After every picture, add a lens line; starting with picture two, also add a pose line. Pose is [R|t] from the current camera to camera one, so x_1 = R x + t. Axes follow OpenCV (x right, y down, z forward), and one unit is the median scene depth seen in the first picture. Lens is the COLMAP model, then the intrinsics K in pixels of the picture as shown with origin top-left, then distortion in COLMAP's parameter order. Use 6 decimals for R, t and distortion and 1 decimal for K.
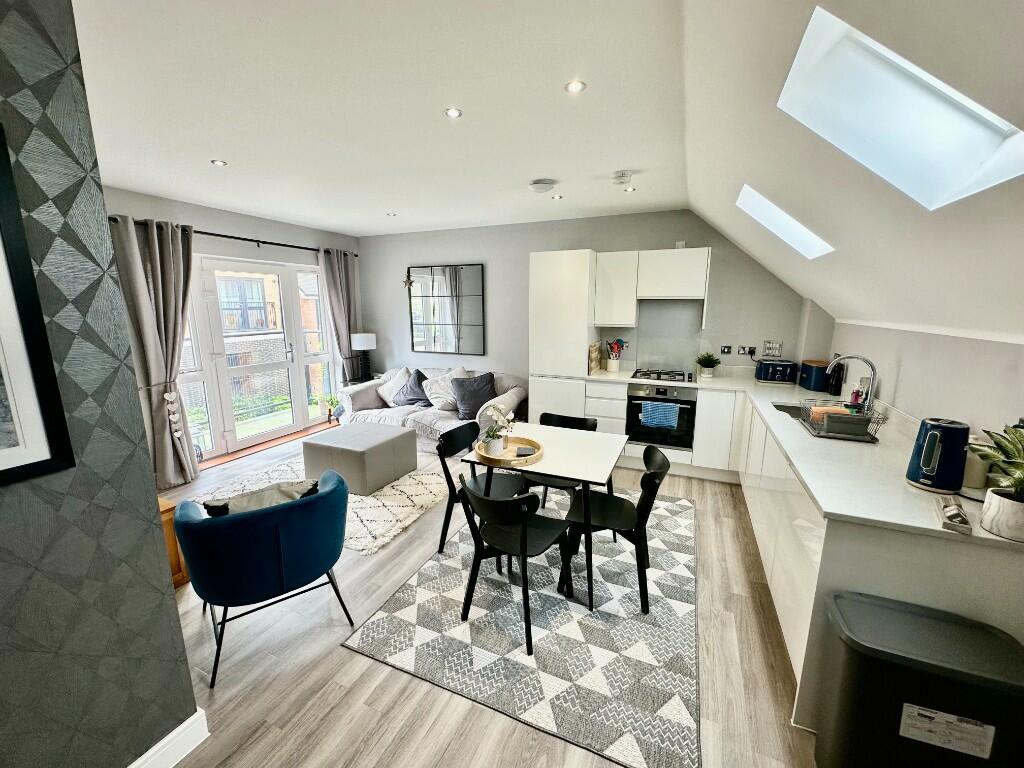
lens RADIAL K [[410.0, 0, 516.9], [0, 410.0, 379.0], [0, 0, 1]] dist [-0.000710, 0.000092]
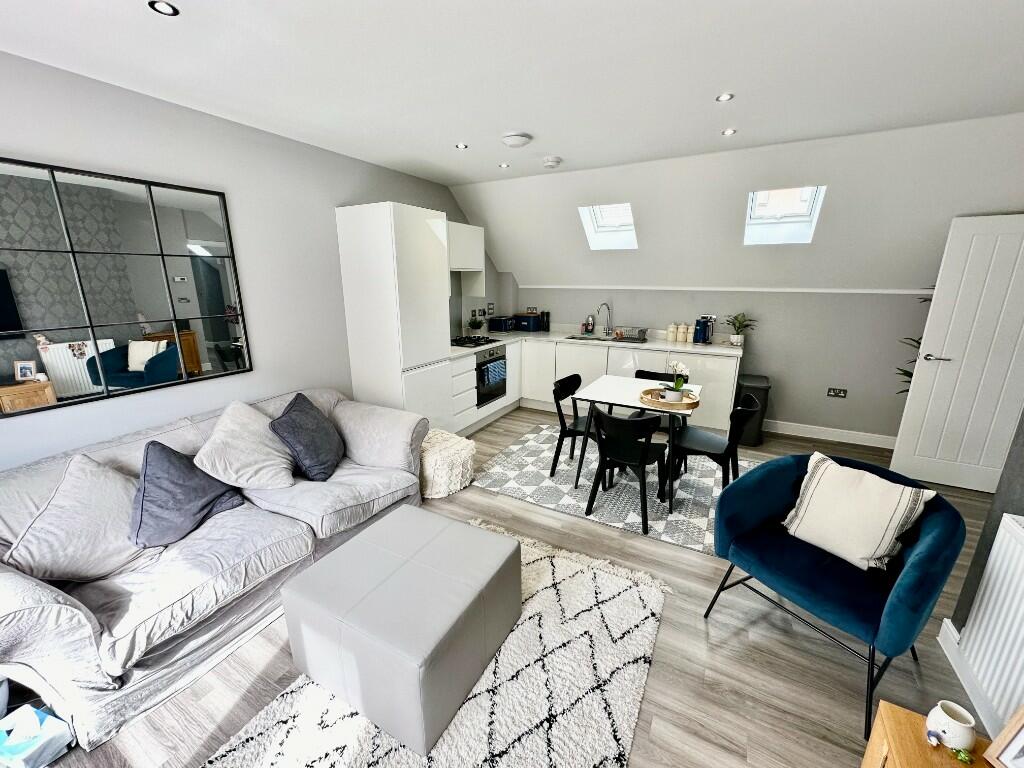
lens RADIAL K [[410.0, 0, 502.2], [0, 410.0, 382.5], [0, 0, 1]] dist [-0.000710, 0.000092]
pose [[0.118975, -0.248189, 0.961378, -0.831690], [0.195176, 0.955210, 0.222442, -0.152221], [-0.973525, 0.161173, 0.162086, 0.867584]]
